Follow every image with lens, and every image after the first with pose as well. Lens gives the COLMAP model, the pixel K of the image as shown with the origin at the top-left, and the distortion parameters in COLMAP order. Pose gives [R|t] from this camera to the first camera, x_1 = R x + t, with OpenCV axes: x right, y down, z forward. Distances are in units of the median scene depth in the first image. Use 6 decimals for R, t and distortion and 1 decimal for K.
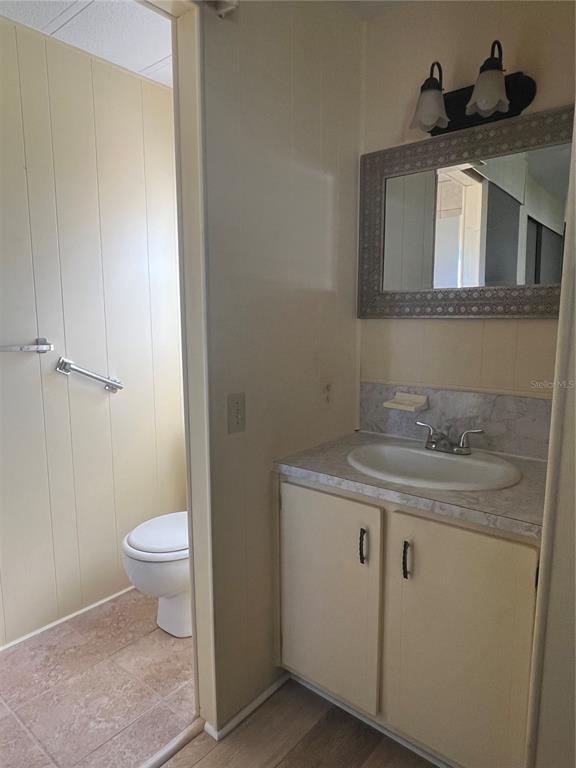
lens RADIAL K [[492.9, 0, 286.8], [0, 492.9, 385.3], [0, 0, 1]] dist [0.006256, -0.003473]
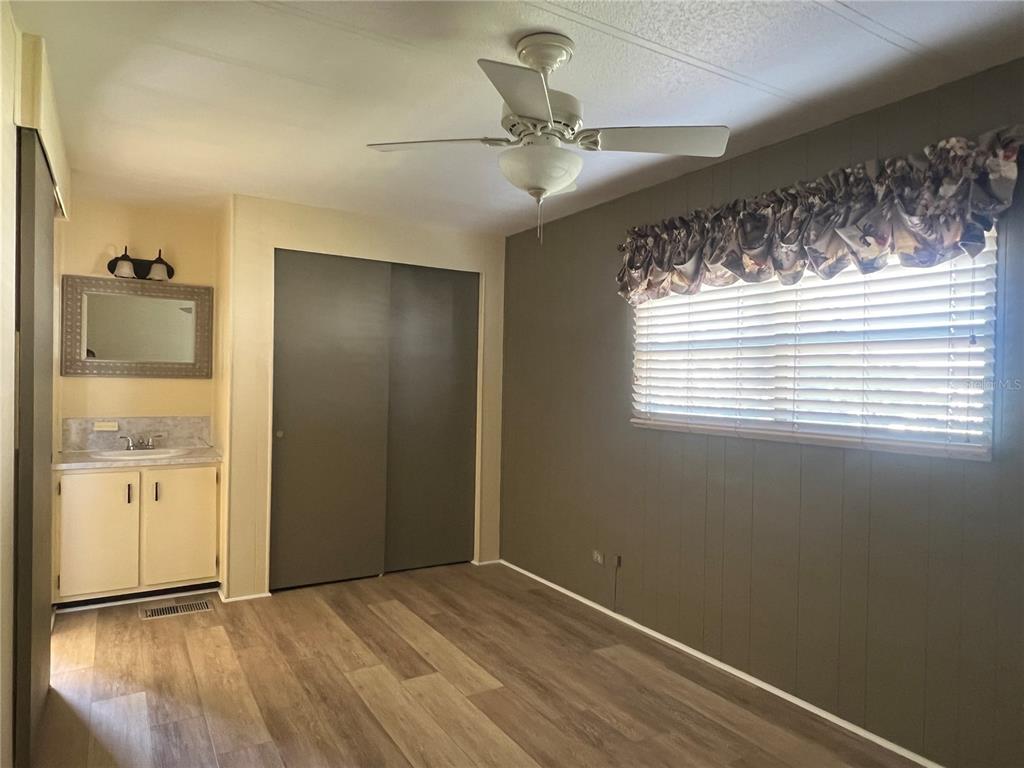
lens RADIAL K [[657.3, 0, 509.6], [0, 657.3, 390.5], [0, 0, 1]] dist [0.006256, -0.003473]
pose [[0.307766, 0.013617, 0.951364, -0.736966], [0.127600, 0.990274, -0.055453, 0.106911], [-0.942867, 0.138460, 0.303036, -0.491561]]
